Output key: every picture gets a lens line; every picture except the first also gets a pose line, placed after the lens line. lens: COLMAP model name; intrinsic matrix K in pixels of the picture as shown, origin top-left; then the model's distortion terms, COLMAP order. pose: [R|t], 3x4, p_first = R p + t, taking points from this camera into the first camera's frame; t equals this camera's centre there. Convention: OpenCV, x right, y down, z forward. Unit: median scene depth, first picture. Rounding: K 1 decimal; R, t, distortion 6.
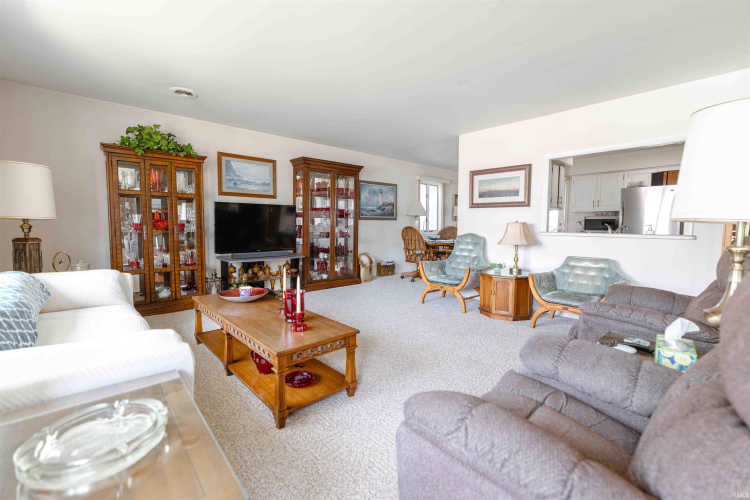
lens RADIAL K [[320.7, 0, 378.3], [0, 320.7, 247.8], [0, 0, 1]] dist [-0.002293, -0.000065]
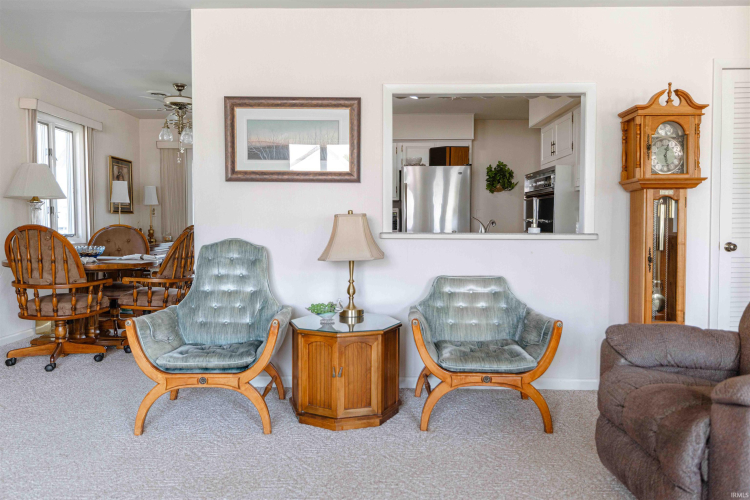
lens RADIAL K [[529.0, 0, 375.6], [0, 529.0, 249.4], [0, 0, 1]] dist [-0.003201, -0.004446]
pose [[0.684407, -0.037951, 0.728112, -0.106149], [0.055462, 0.998461, -0.000091, -0.020598], [-0.726988, 0.040445, 0.685458, 0.375654]]
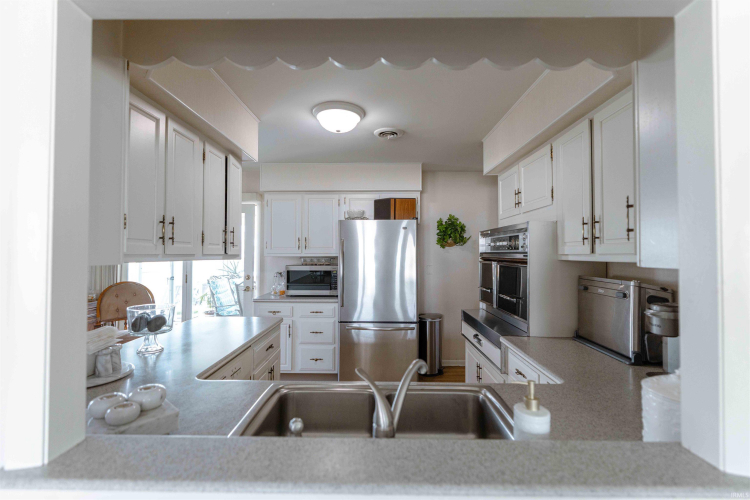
lens RADIAL K [[341.7, 0, 375.9], [0, 341.7, 247.1], [0, 0, 1]] dist [-0.000178, -0.000001]
pose [[0.685497, 0.014429, 0.727932, 0.447345], [0.051024, 0.996393, -0.067800, -0.114210], [-0.726285, 0.083619, 0.682289, 0.673537]]
